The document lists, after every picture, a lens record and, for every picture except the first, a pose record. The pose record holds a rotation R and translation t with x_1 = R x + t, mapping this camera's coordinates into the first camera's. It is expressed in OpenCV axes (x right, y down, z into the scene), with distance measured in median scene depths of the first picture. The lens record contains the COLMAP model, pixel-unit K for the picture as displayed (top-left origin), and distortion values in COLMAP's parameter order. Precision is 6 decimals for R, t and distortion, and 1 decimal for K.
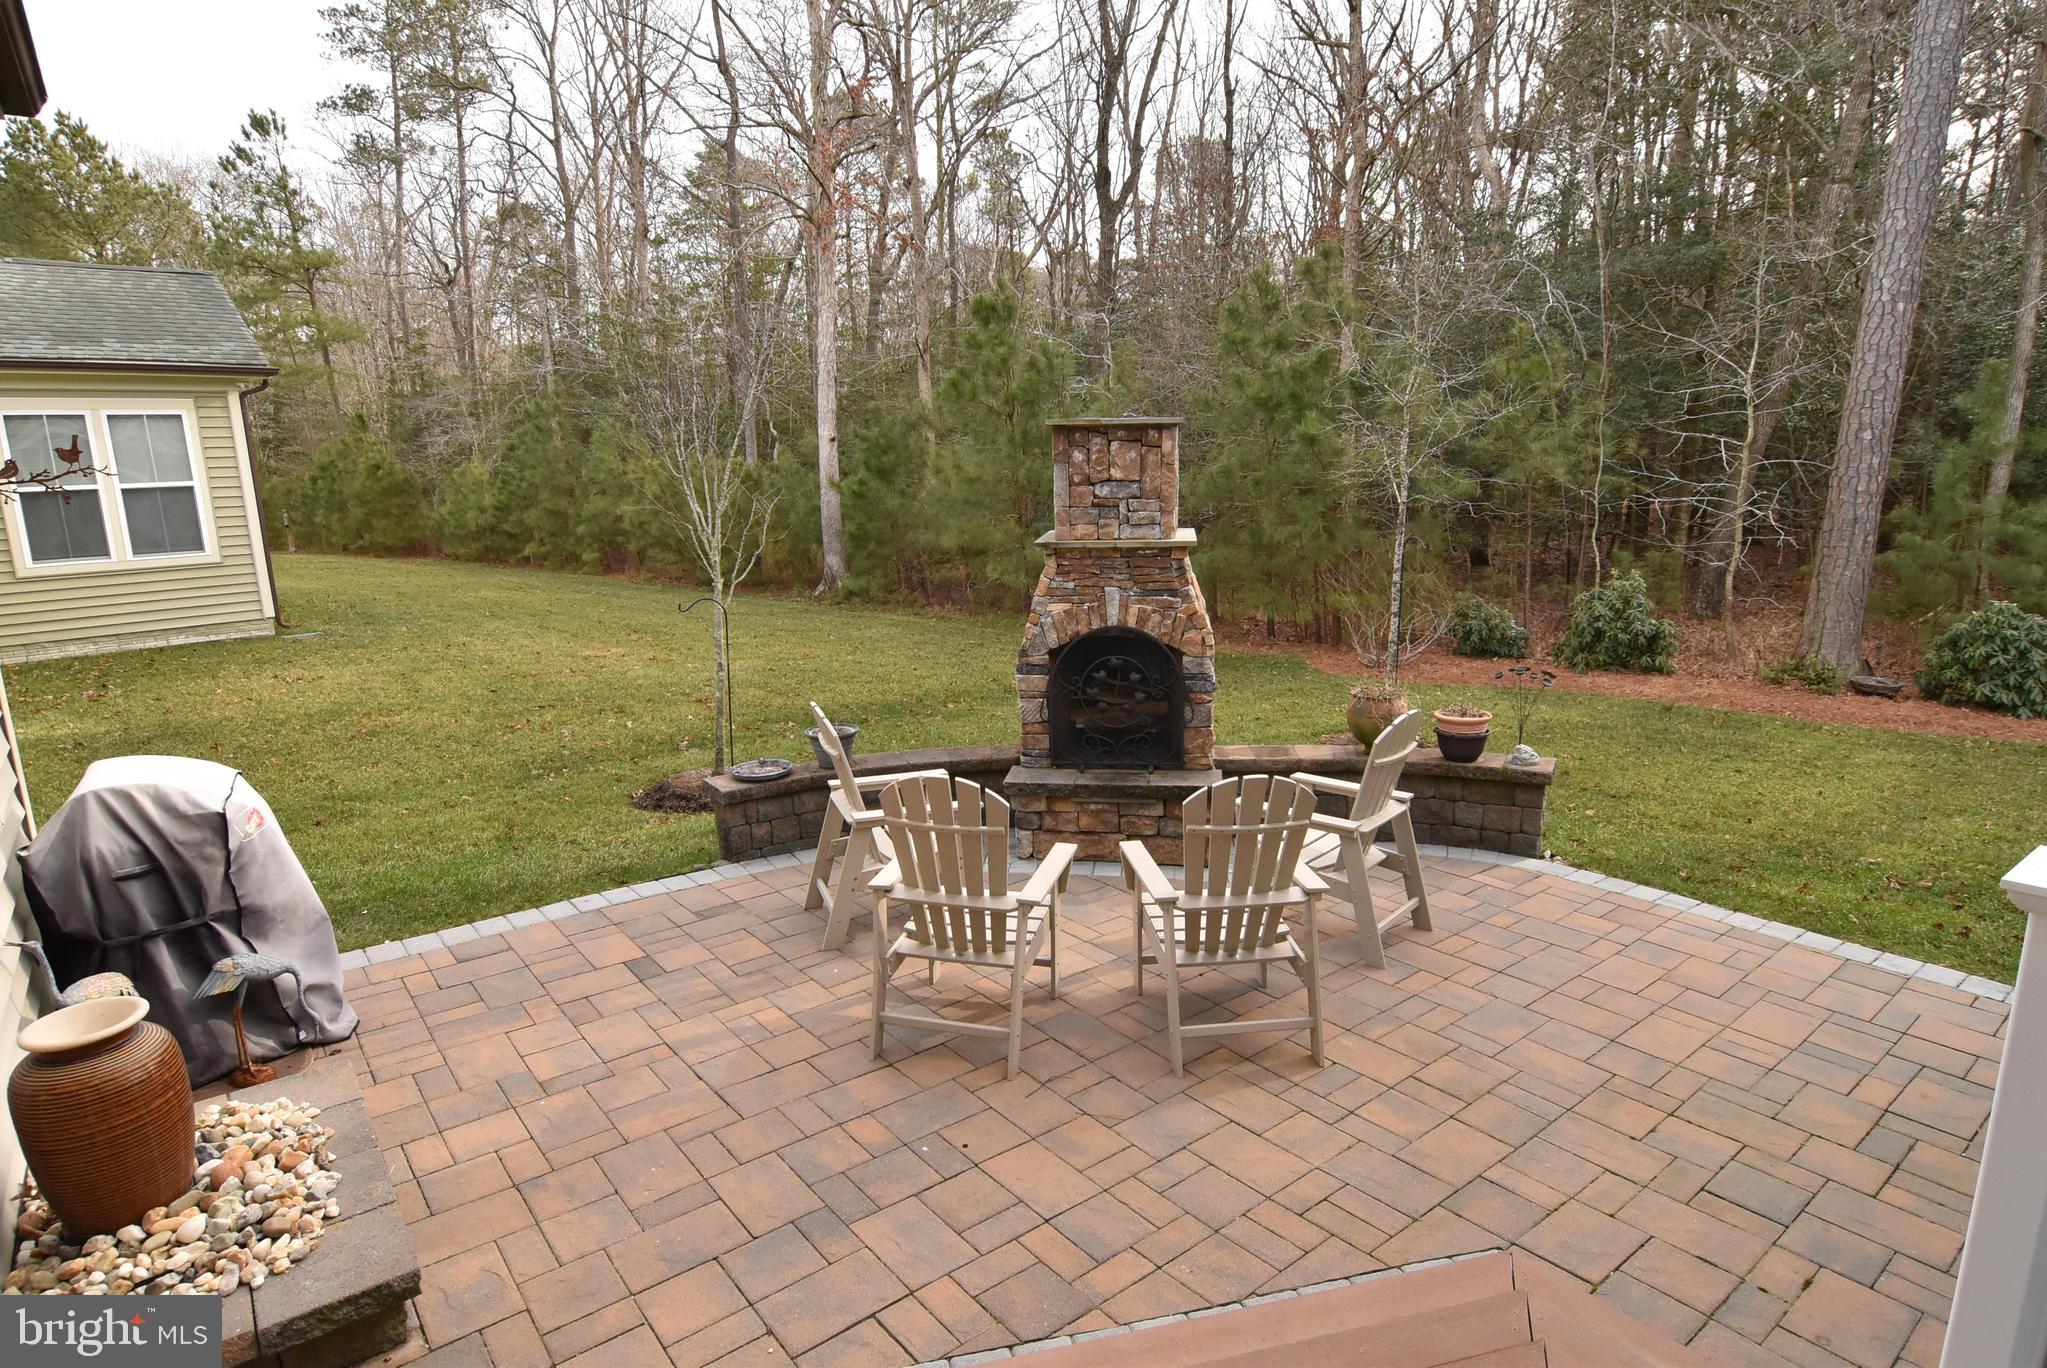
lens RADIAL K [[1103.6, 0, 1030.8], [0, 1103.6, 697.2], [0, 0, 1]] dist [-0.009922, -0.007595]
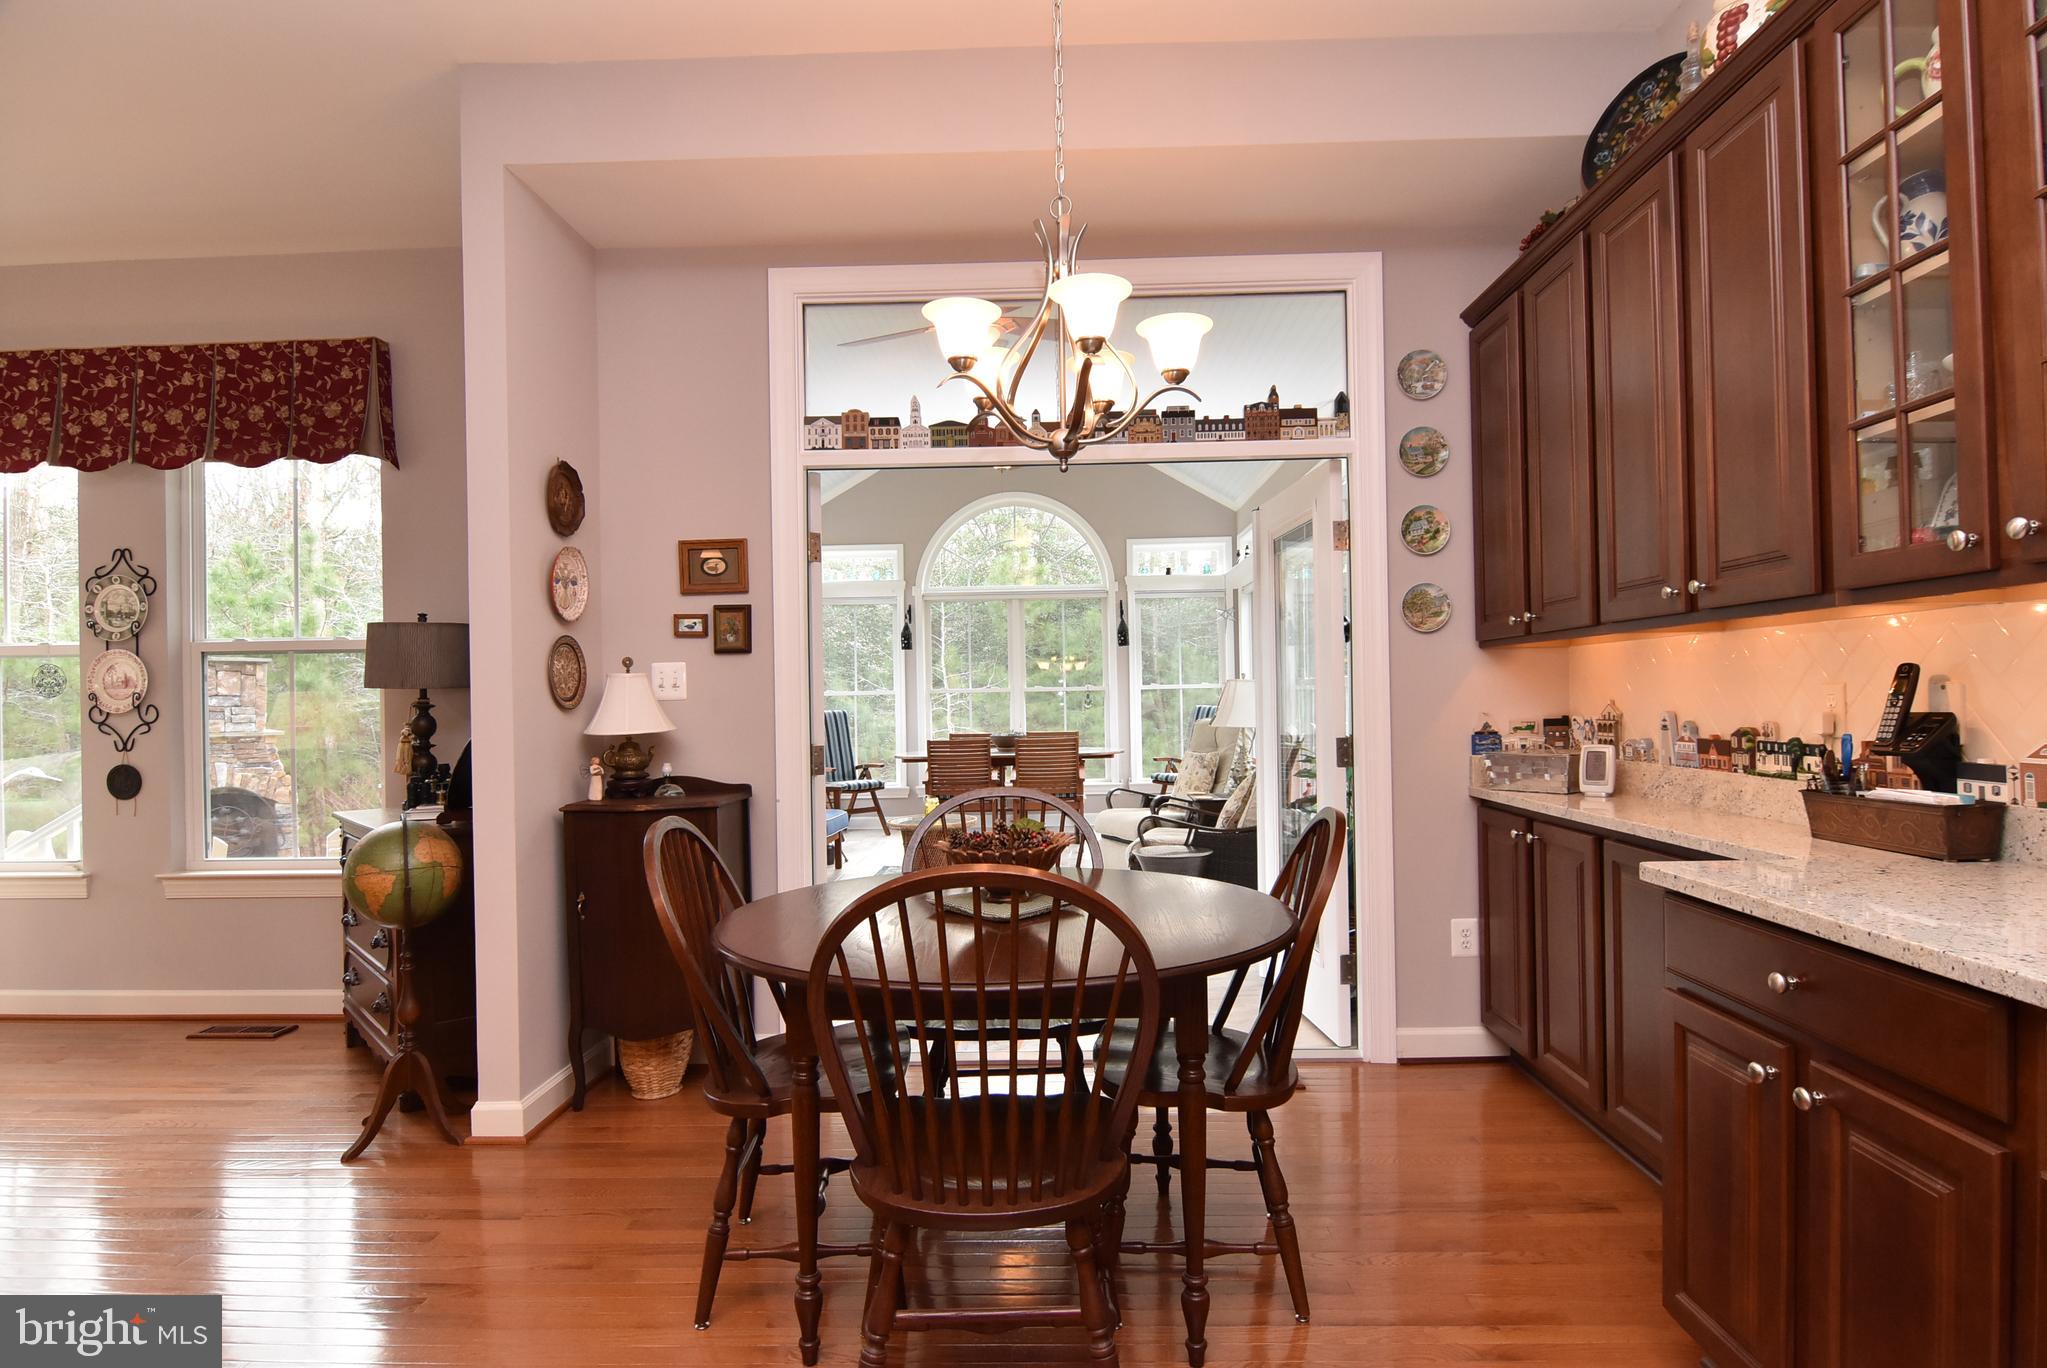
lens RADIAL K [[1103.6, 0, 1031.2], [0, 1103.6, 700.8], [0, 0, 1]] dist [-0.009922, -0.007595]
pose [[0.636628, 0.012160, 0.771075, -0.254174], [0.165330, 0.974475, -0.151870, 0.155476], [-0.753240, 0.224167, 0.618368, -0.542674]]
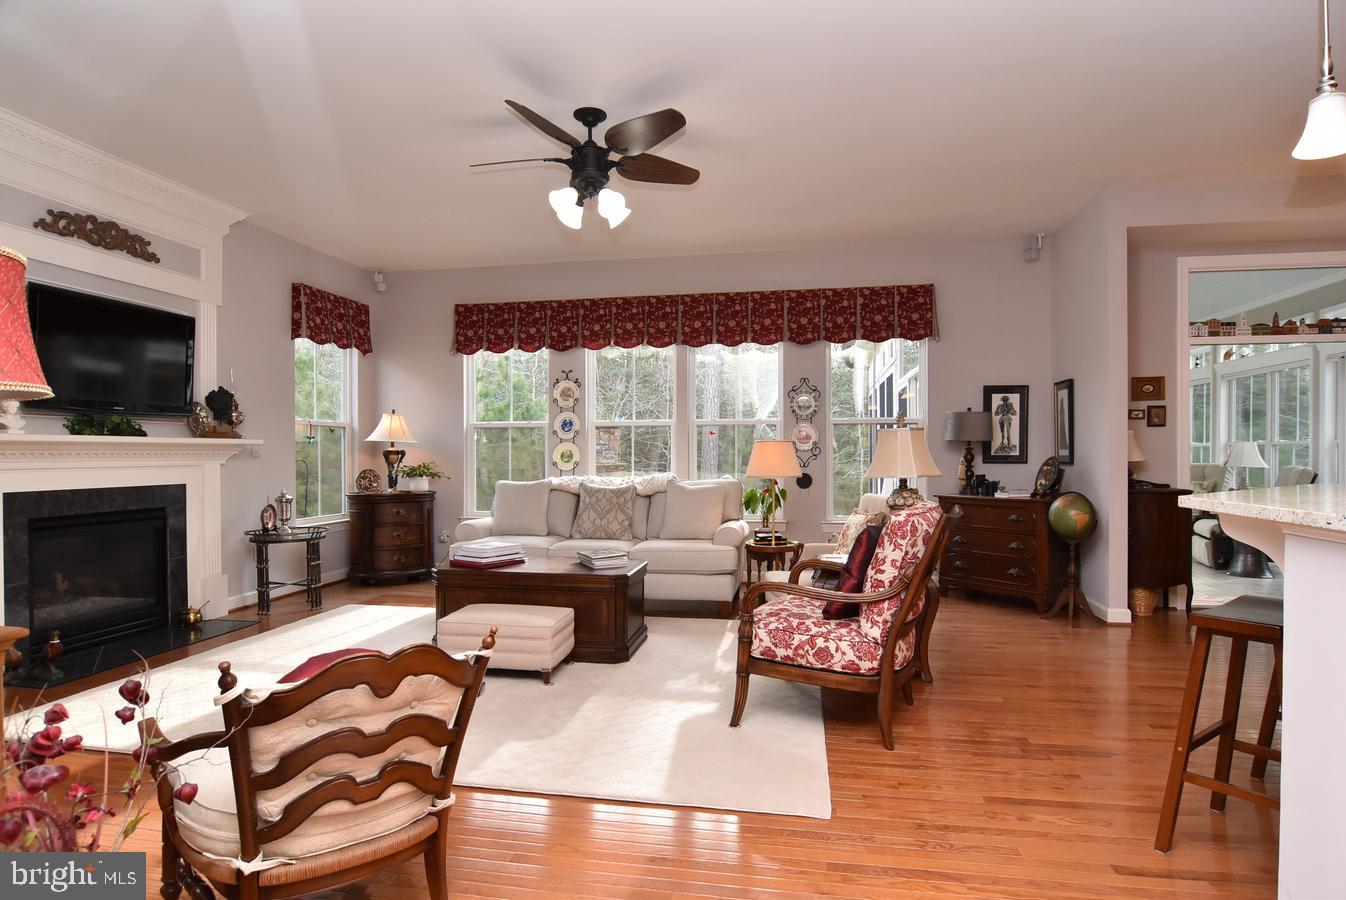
lens RADIAL K [[725.7, 0, 673.0], [0, 725.7, 448.7], [0, 0, 1]] dist [-0.009922, -0.007595]
pose [[0.747514, 0.025920, 0.663740, -0.716997], [0.127548, 0.975043, -0.181724, 0.133975], [-0.651885, 0.220500, 0.725552, -0.380238]]
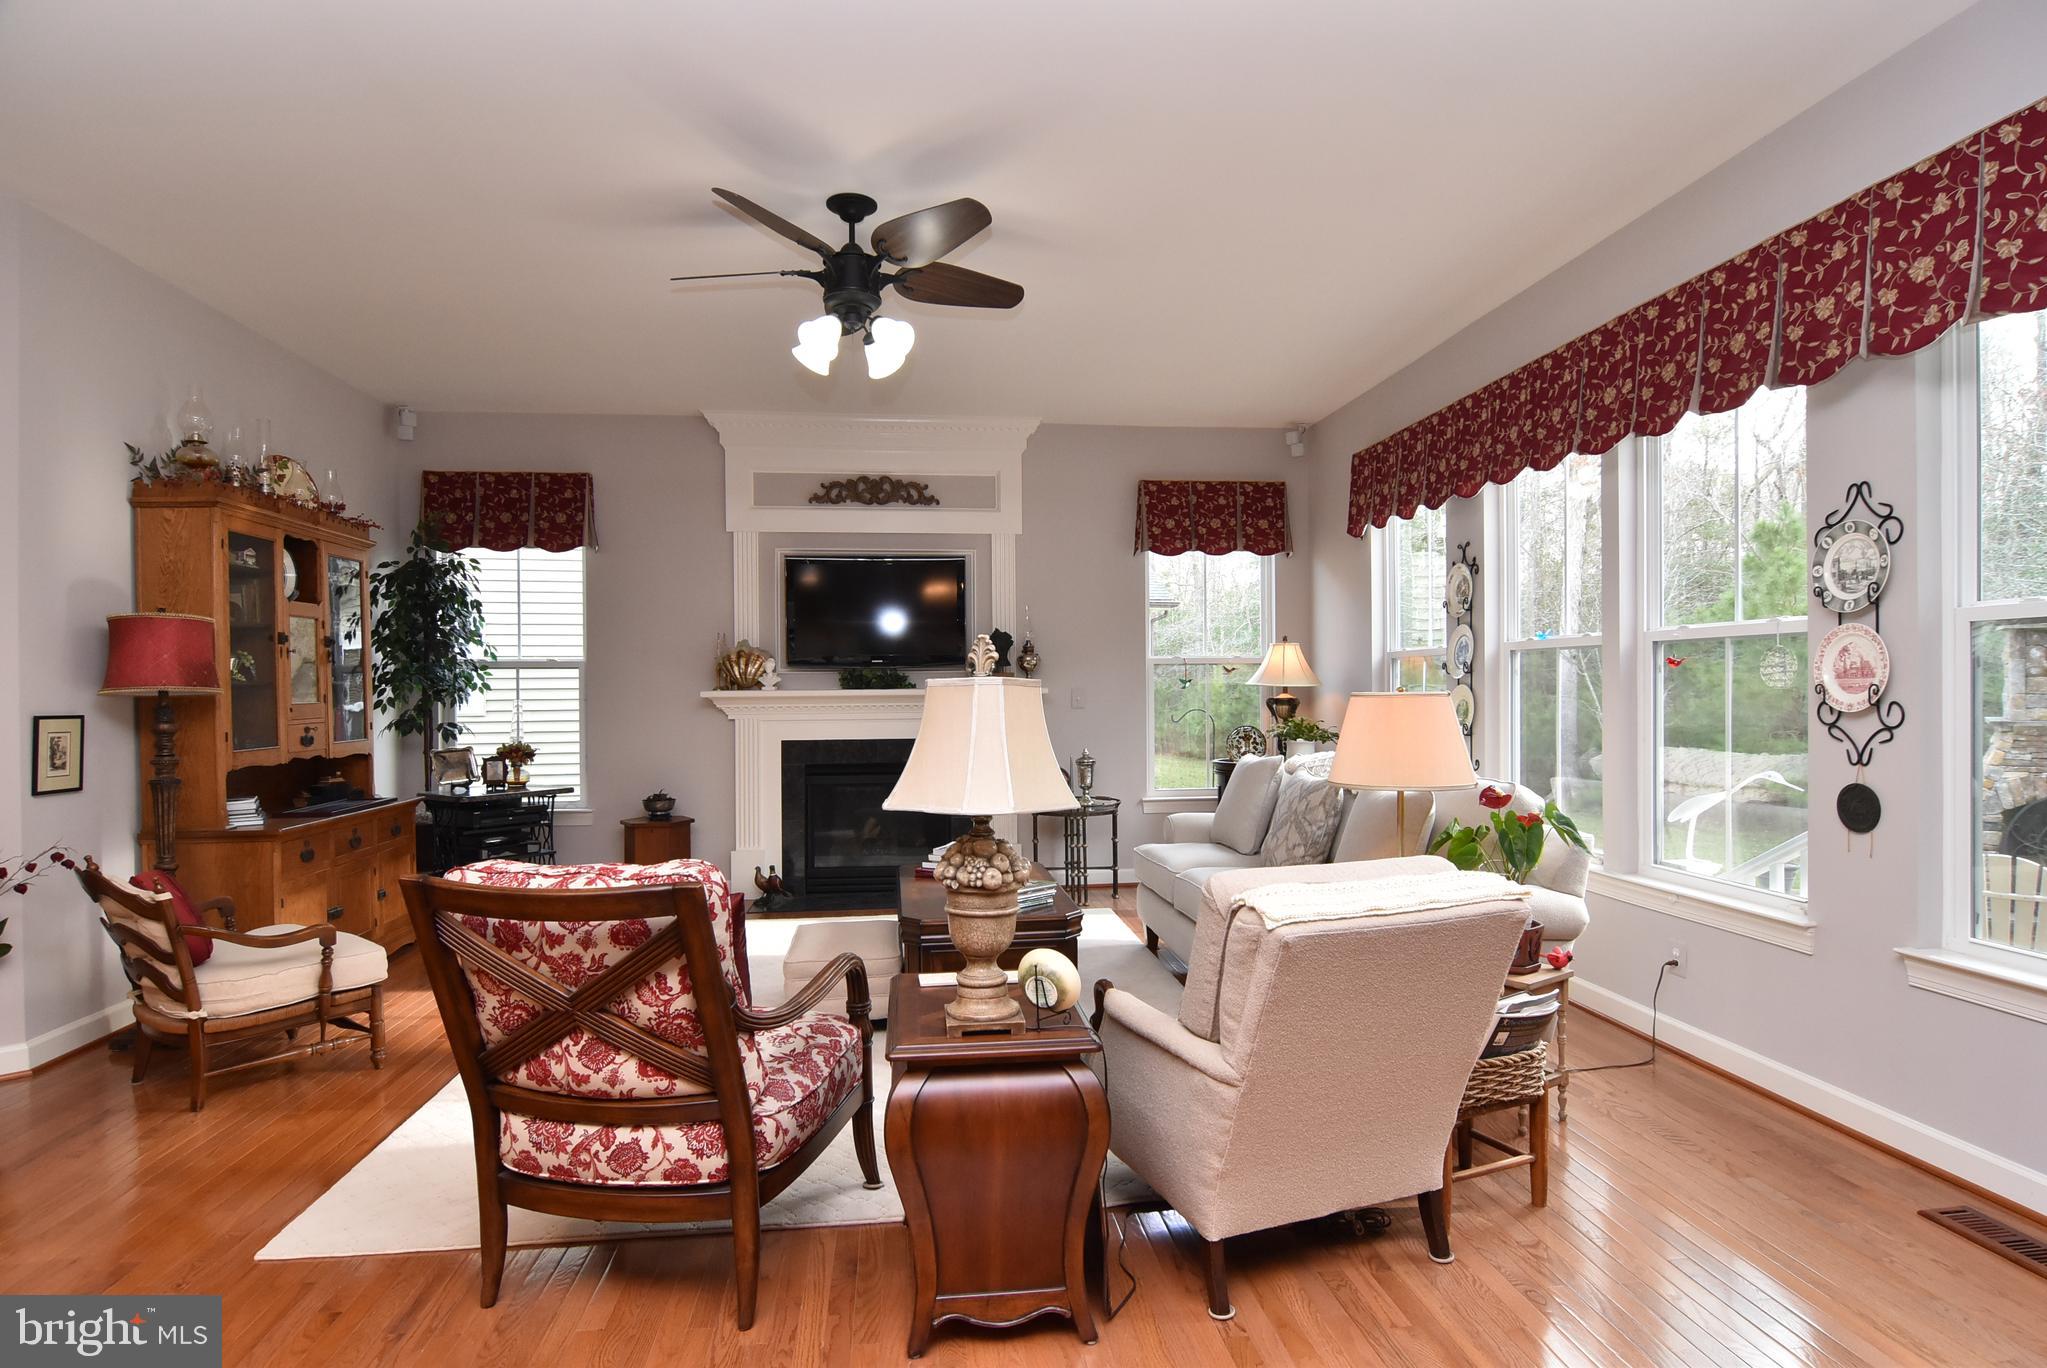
lens RADIAL K [[1103.6, 0, 1037.2], [0, 1103.6, 696.3], [0, 0, 1]] dist [-0.009922, -0.007595]
pose [[0.856603, 0.019689, -0.515601, -0.181403], [-0.121745, 0.978770, -0.164889, 0.104937], [0.501408, 0.204016, 0.840814, -0.363676]]
